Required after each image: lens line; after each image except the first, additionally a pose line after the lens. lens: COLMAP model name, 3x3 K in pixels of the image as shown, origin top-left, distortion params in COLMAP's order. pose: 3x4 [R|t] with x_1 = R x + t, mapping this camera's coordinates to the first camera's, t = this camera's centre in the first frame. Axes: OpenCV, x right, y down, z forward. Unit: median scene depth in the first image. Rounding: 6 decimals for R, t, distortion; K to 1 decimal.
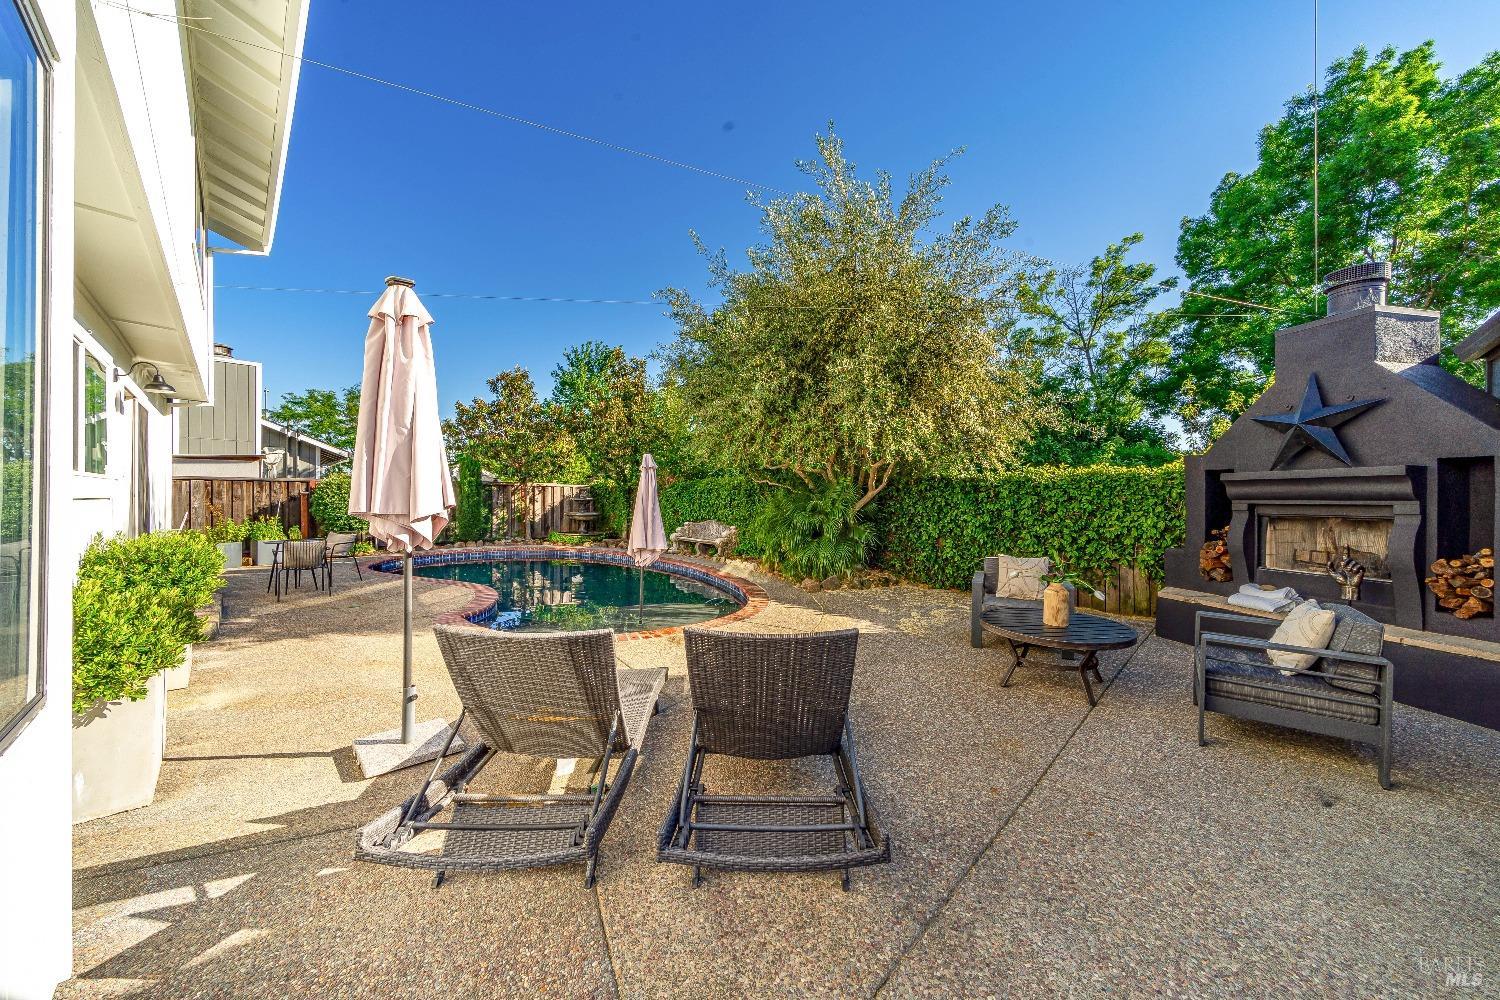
lens RADIAL K [[516.2, 0, 750.0], [0, 516.2, 500.0], [0, 0, 1]] dist [0.000075, -0.000007]
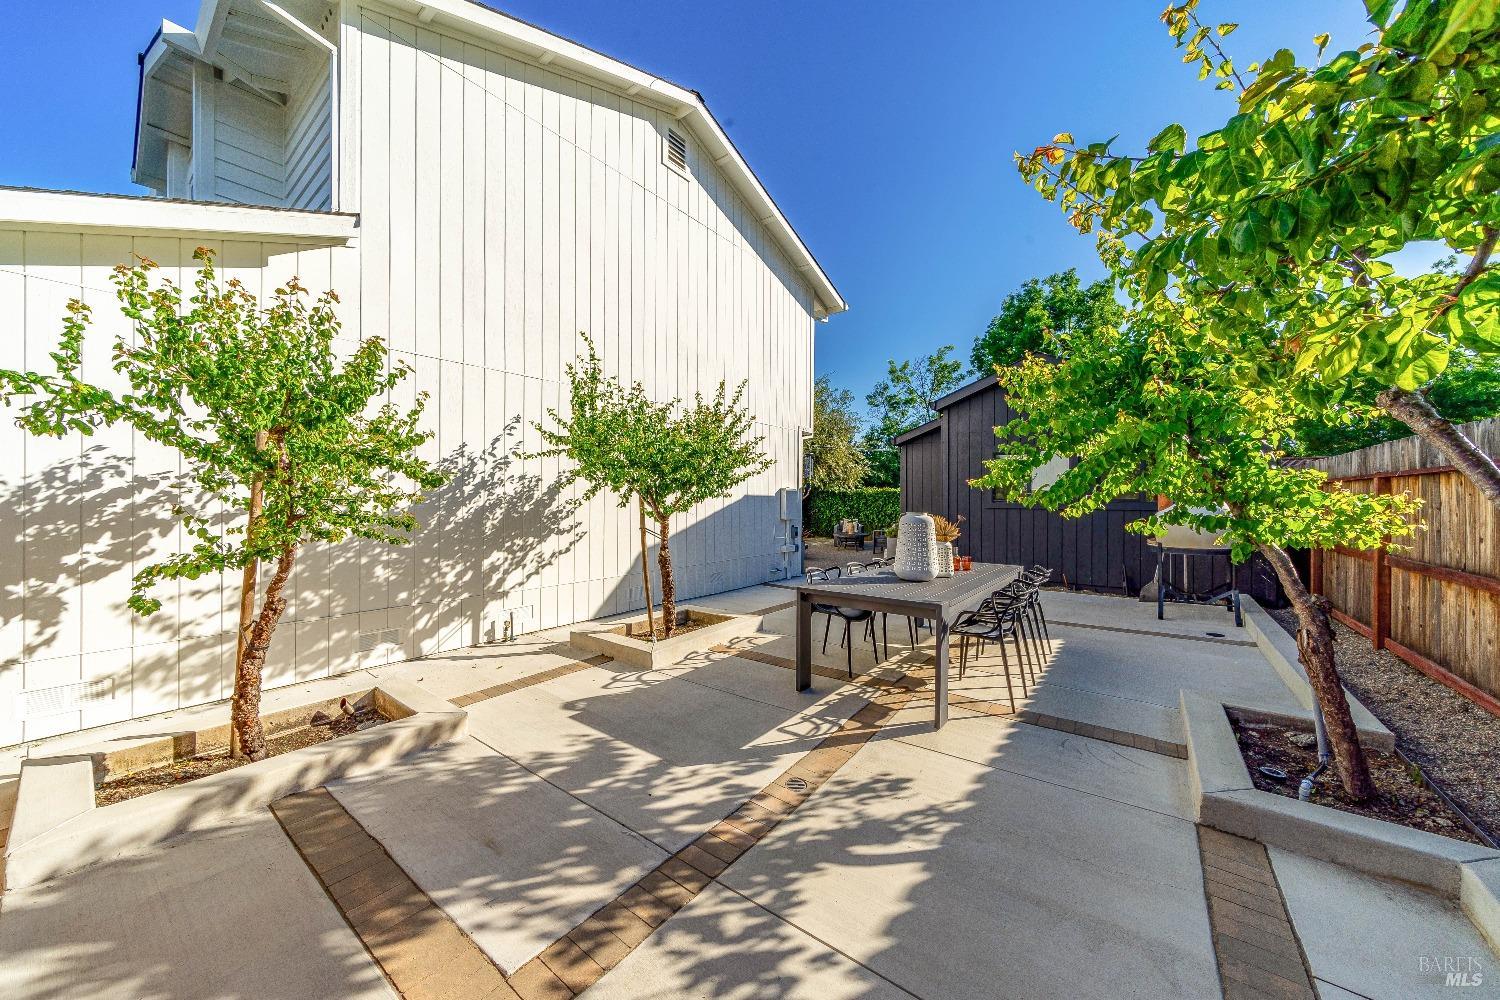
lens RADIAL K [[516.2, 0, 750.0], [0, 516.2, 500.0], [0, 0, 1]] dist [0.000075, -0.000007]
pose [[0.991290, -0.008288, 0.131440, -0.152498], [0.007631, 0.999956, 0.005498, -0.009550], [-0.131479, -0.004447, 0.991309, -0.633942]]
